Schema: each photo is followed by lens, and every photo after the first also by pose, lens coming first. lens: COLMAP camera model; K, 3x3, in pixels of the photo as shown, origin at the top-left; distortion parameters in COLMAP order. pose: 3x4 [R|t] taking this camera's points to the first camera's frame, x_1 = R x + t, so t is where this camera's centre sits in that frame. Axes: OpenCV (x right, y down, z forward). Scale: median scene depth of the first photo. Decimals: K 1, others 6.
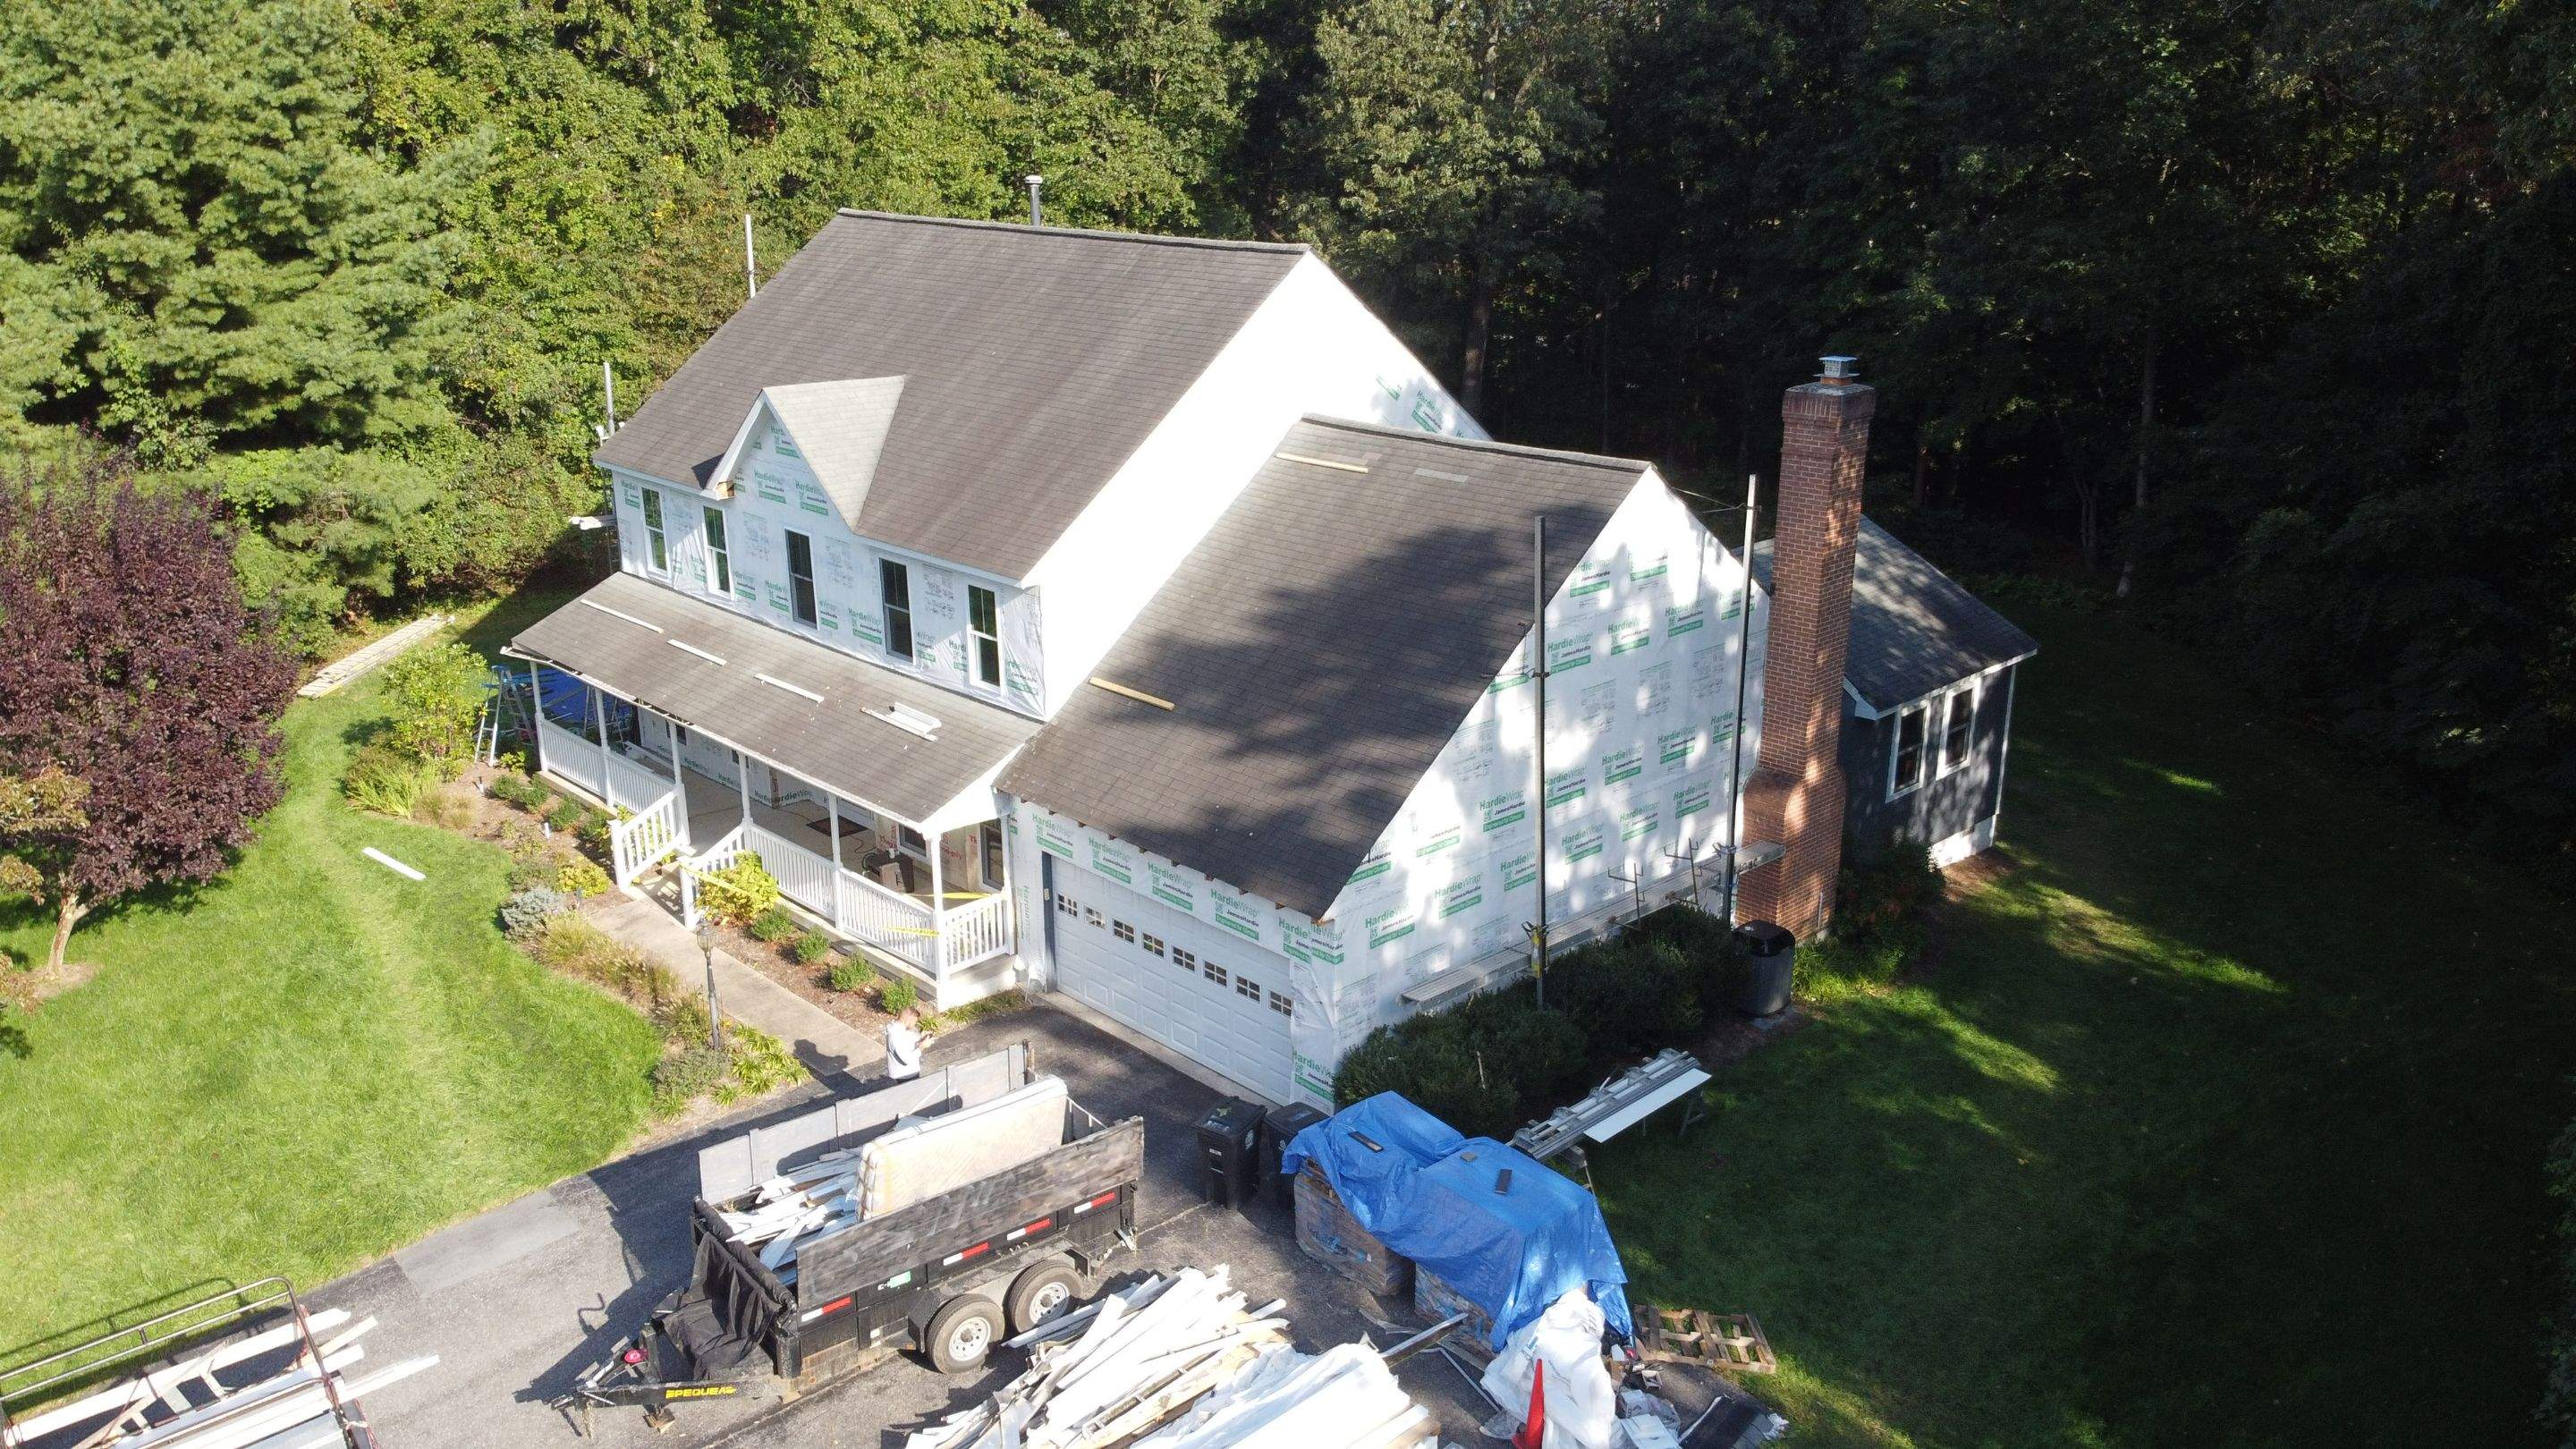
lens RADIAL K [[1904.6, 0, 1312.3], [0, 1904.6, 740.3], [0, 0, 1]] dist [0.225423, -0.408268]
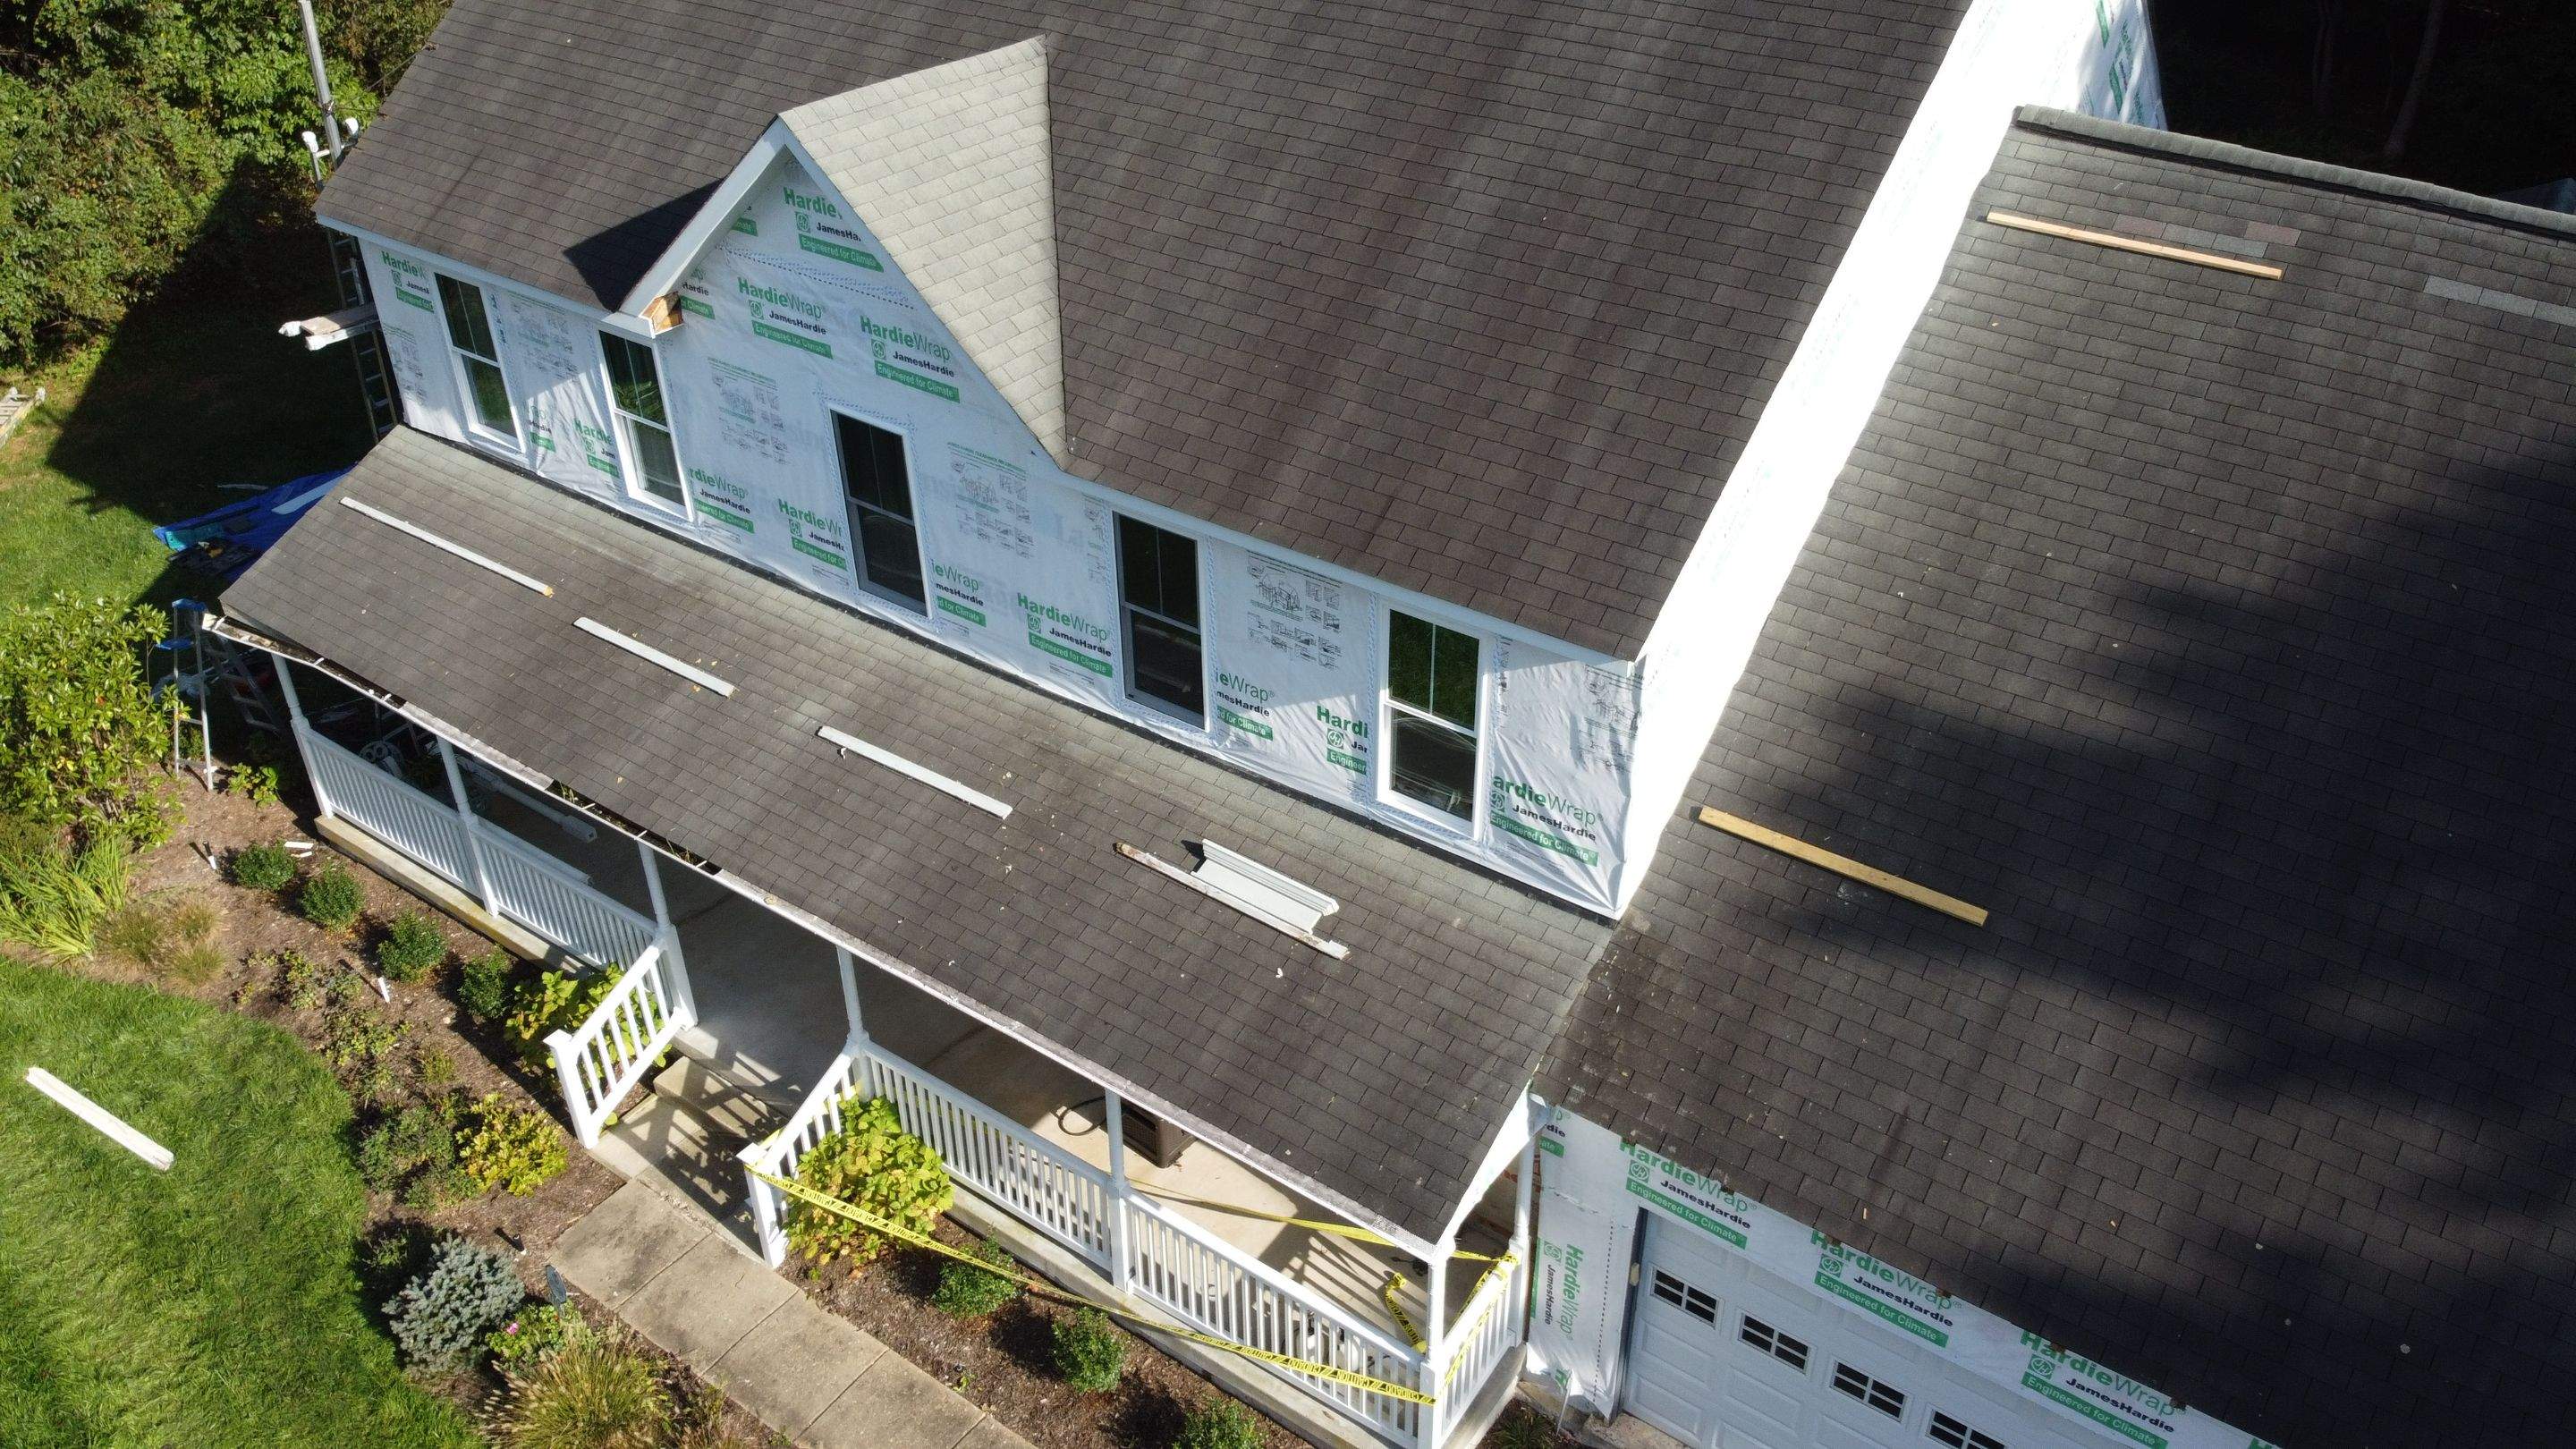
lens RADIAL K [[1904.6, 0, 1312.3], [0, 1904.6, 740.3], [0, 0, 1]] dist [0.225423, -0.408268]
pose [[0.983724, -0.101558, 0.148236, -0.238518], [0.057927, 0.960156, 0.273395, -0.155282], [-0.170095, -0.260358, 0.950411, 0.523037]]
